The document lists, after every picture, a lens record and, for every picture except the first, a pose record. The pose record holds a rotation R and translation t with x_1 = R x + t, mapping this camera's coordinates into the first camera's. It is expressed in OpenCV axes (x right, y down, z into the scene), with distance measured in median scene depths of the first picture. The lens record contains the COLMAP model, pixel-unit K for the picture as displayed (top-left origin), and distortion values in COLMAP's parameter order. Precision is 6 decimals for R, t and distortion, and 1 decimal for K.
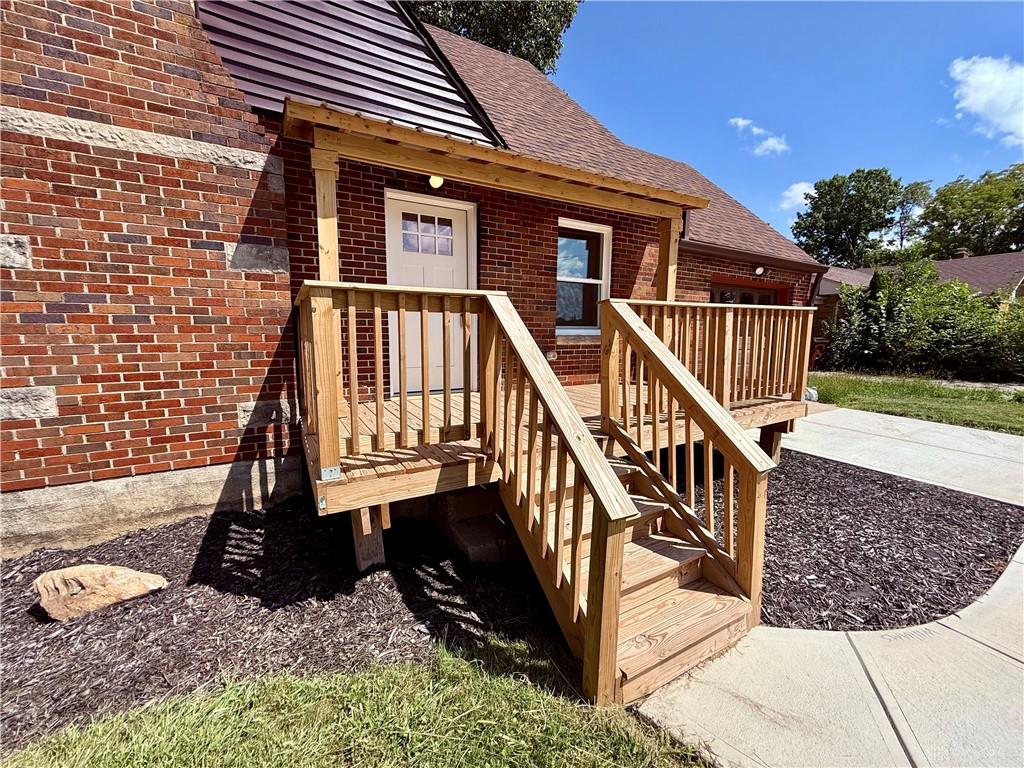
lens RADIAL K [[409.9, 0, 504.4], [0, 409.9, 384.9], [0, 0, 1]] dist [0.003532, 0.000213]
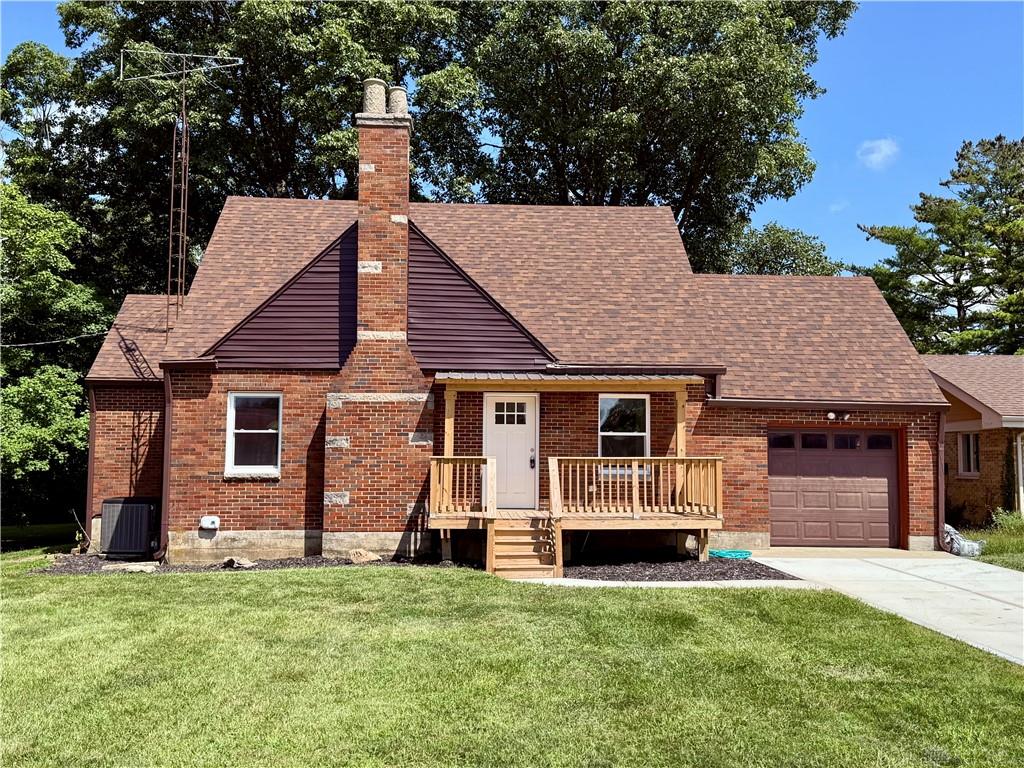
lens RADIAL K [[986.0, 0, 513.1], [0, 986.0, 385.6], [0, 0, 1]] dist [0.003114, 0.000000]
pose [[0.895763, -0.033935, -0.443235, 2.298442], [-0.061037, 0.978249, -0.198251, 0.457088], [0.440321, 0.204639, 0.874208, -3.625685]]
